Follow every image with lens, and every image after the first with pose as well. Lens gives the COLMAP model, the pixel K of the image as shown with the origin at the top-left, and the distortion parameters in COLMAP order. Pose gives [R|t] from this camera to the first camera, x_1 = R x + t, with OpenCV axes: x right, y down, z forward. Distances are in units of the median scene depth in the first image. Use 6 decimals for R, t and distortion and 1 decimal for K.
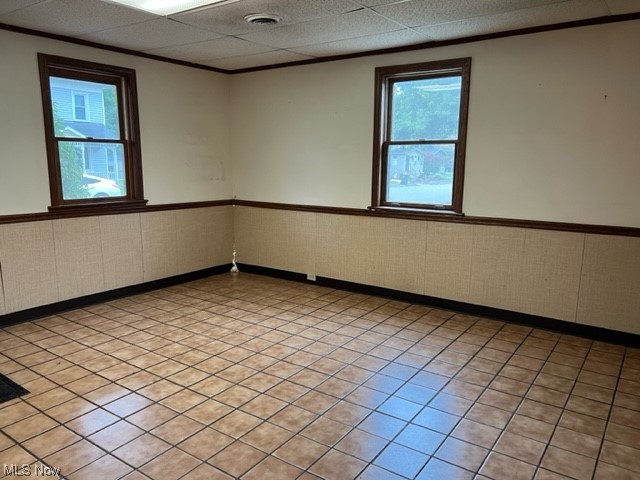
lens RADIAL K [[480.3, 0, 319.3], [0, 480.3, 240.6], [0, 0, 1]] dist [0.082602, -0.075818]
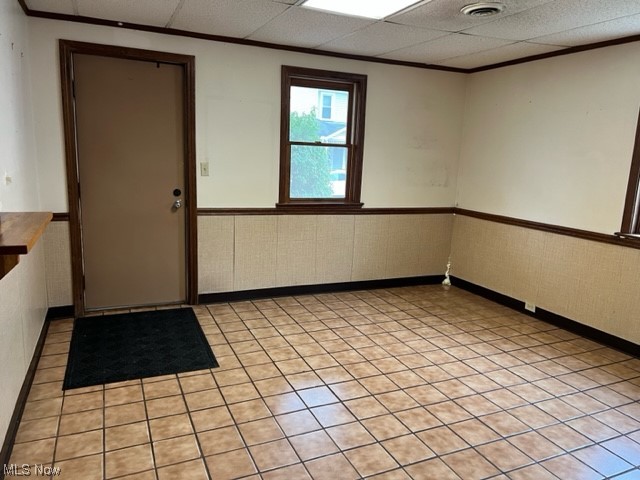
lens RADIAL K [[480.3, 0, 322.2], [0, 480.3, 243.2], [0, 0, 1]] dist [0.082602, -0.075818]
pose [[0.865313, 0.121113, -0.486379, 0.088825], [-0.118282, 0.992303, 0.036657, -0.030596], [0.487075, 0.025810, 0.872979, 0.085916]]
